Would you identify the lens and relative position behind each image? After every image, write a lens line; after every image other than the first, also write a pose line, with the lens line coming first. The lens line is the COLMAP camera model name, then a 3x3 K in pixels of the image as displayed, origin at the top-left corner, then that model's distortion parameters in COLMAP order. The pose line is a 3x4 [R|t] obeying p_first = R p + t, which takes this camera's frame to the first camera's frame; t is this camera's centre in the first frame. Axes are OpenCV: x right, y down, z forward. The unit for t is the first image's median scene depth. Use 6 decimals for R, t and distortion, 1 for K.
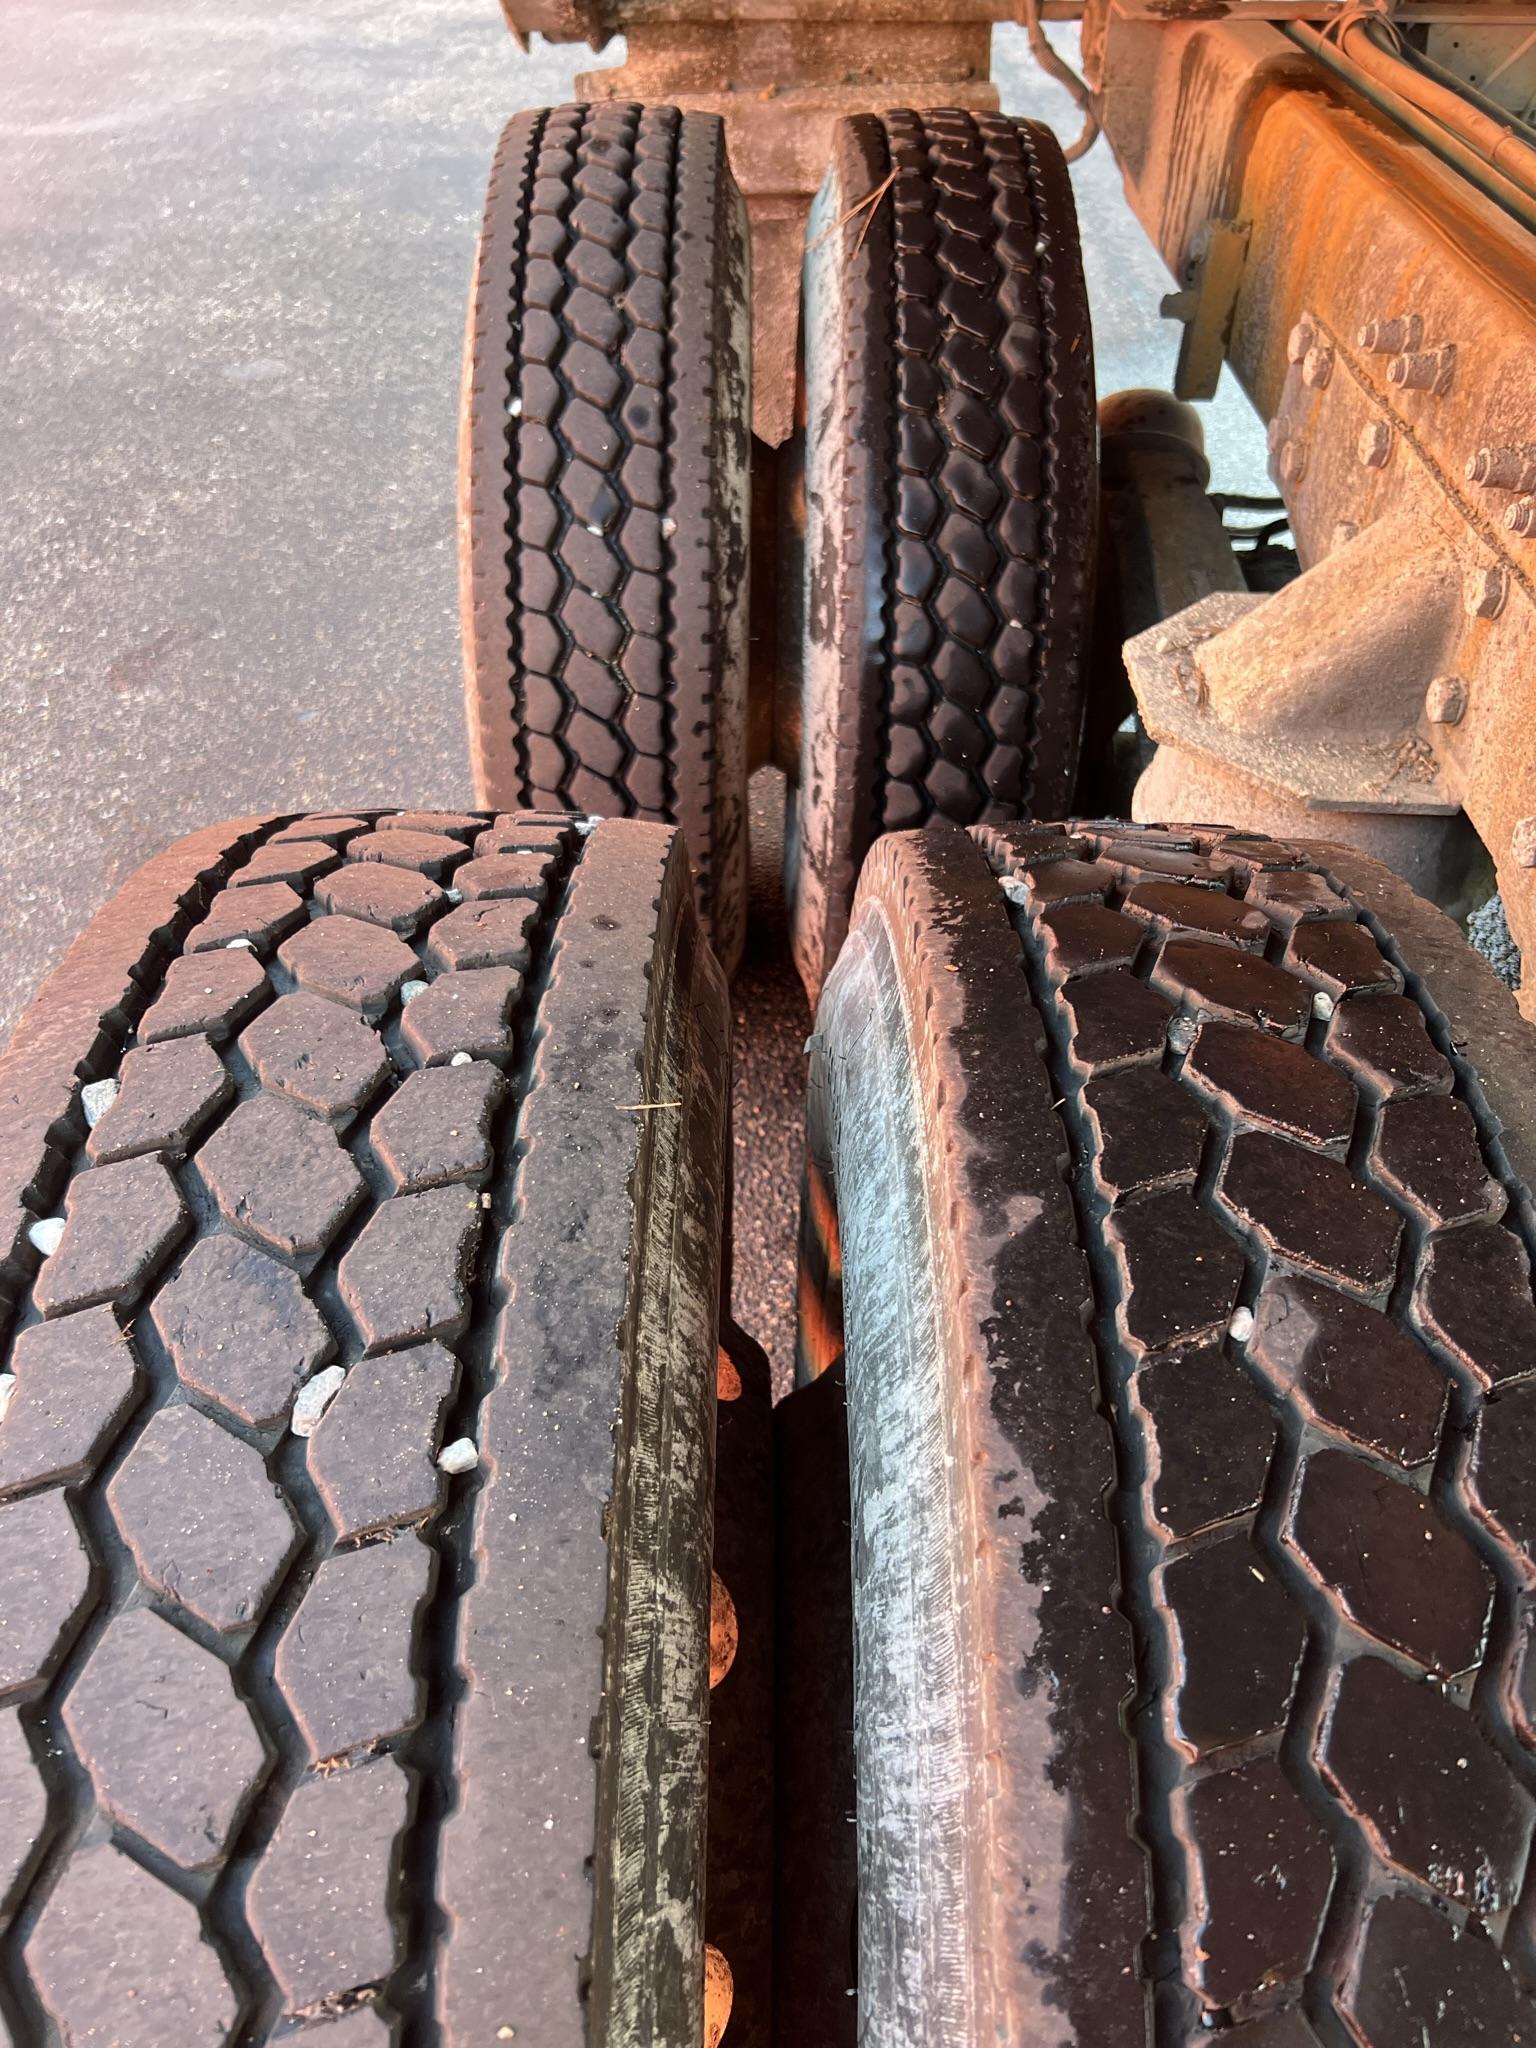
lens RADIAL K [[1578.0, 0, 768.0], [0, 1578.0, 1024.0], [0, 0, 1]] dist [0.033341, -0.047007]
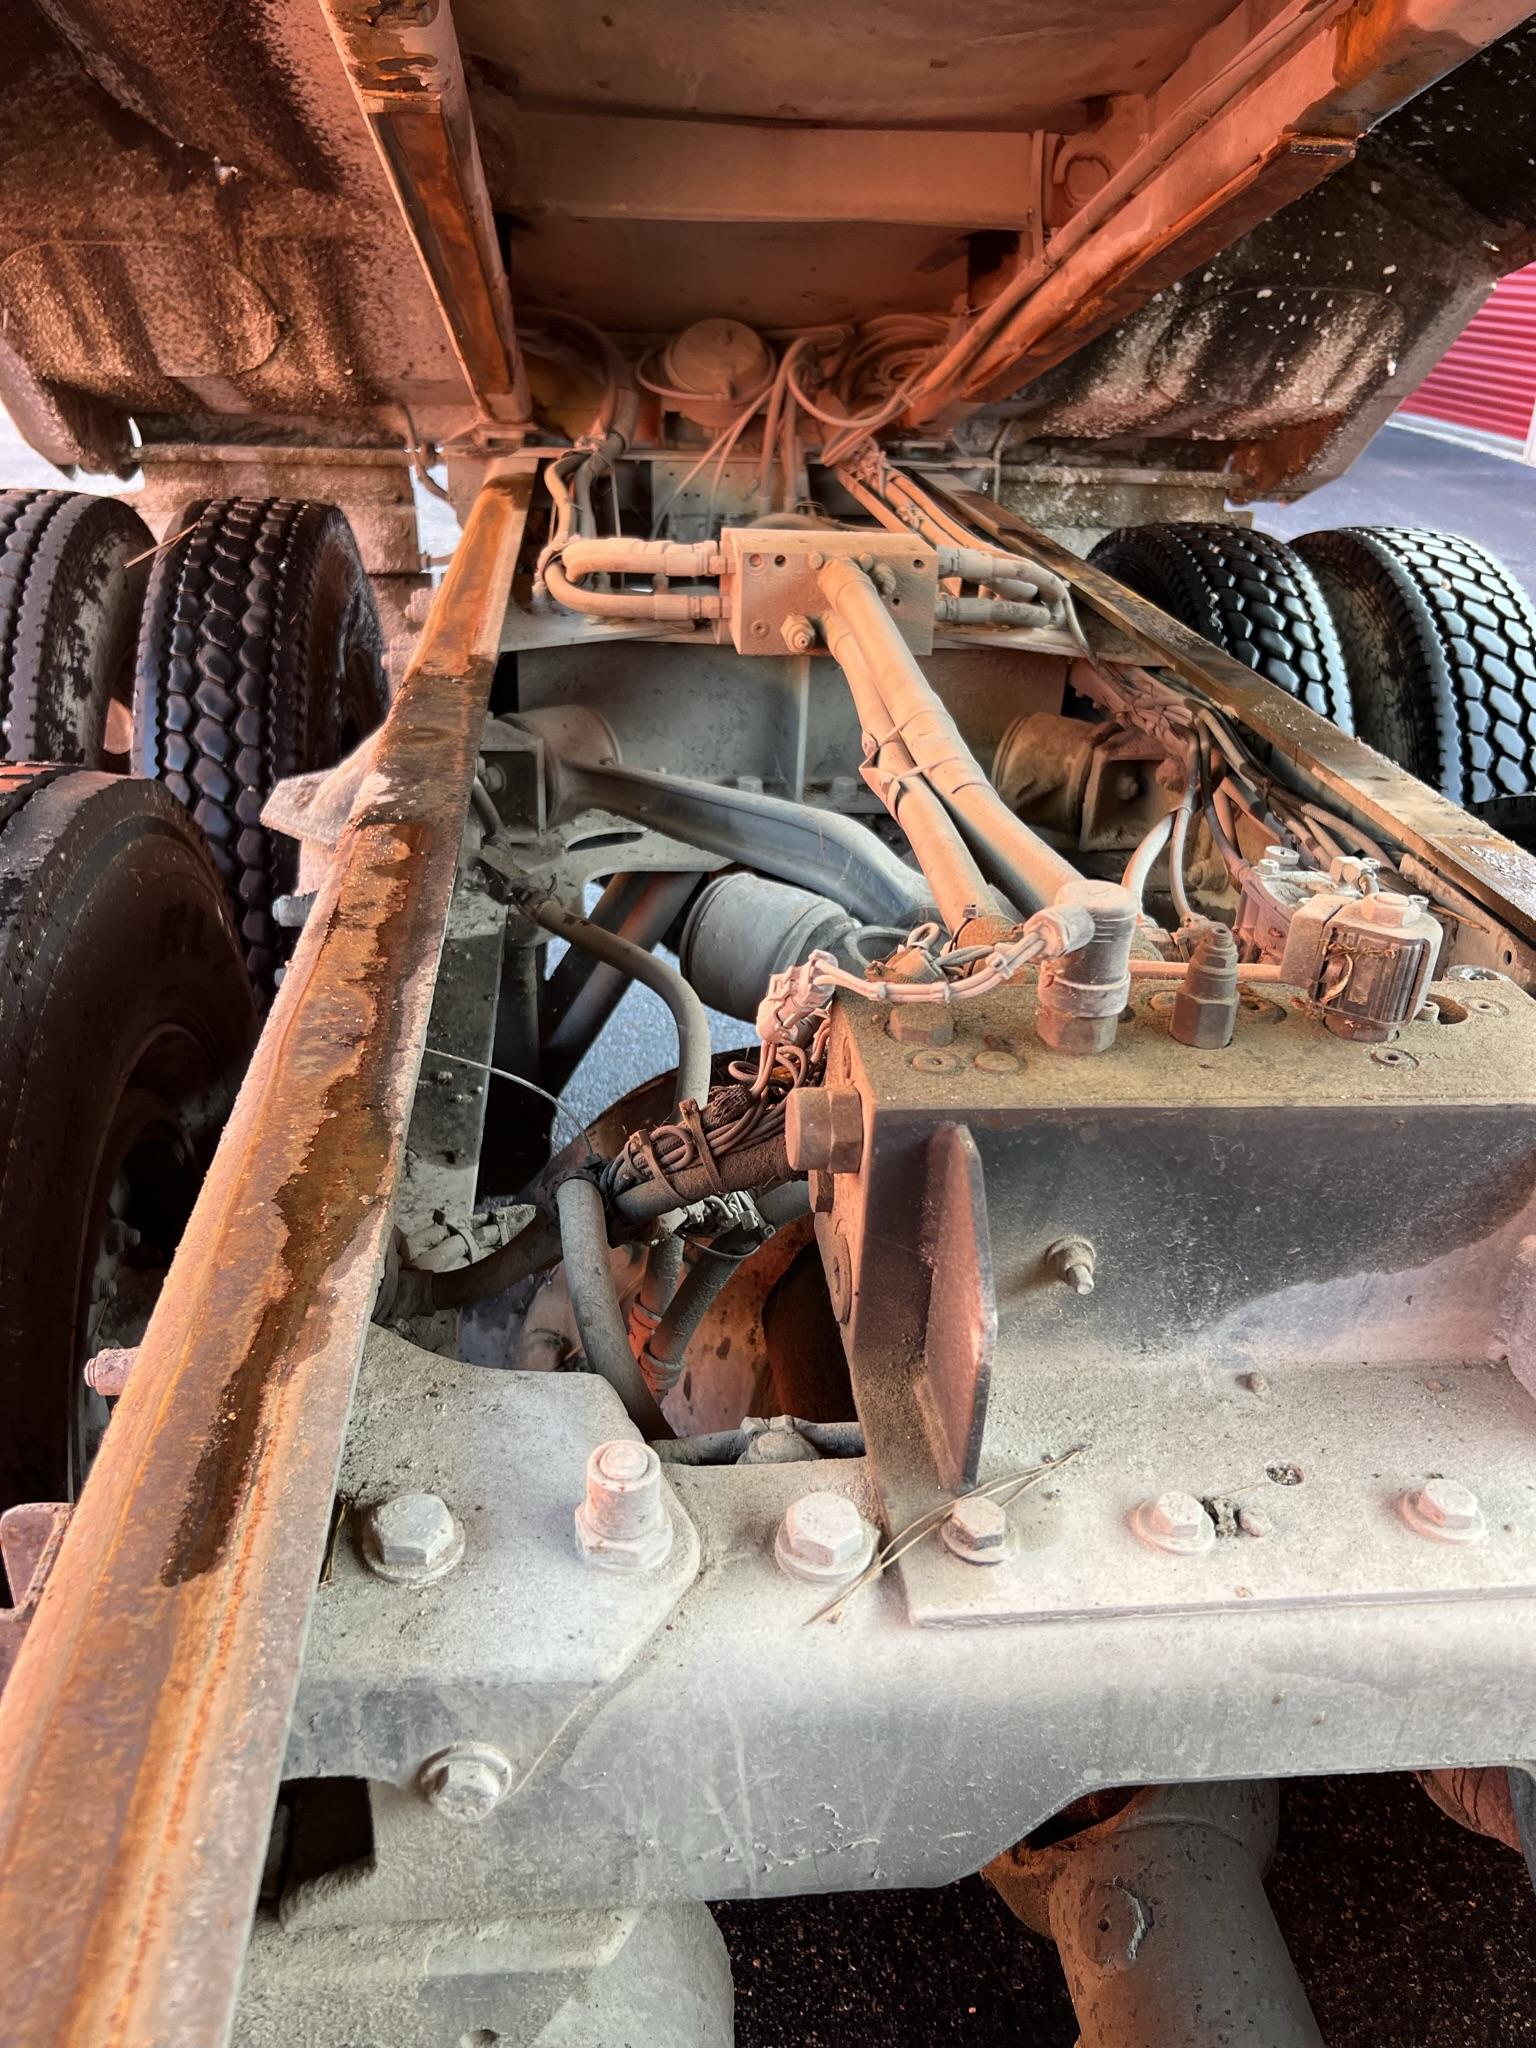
lens RADIAL K [[1578.0, 0, 768.0], [0, 1578.0, 1024.0], [0, 0, 1]] dist [0.033341, -0.047007]
pose [[0.994803, -0.020441, 0.099749, 0.488458], [0.045733, 0.964967, -0.258353, 0.368351], [-0.090973, 0.261572, 0.960887, -0.417617]]
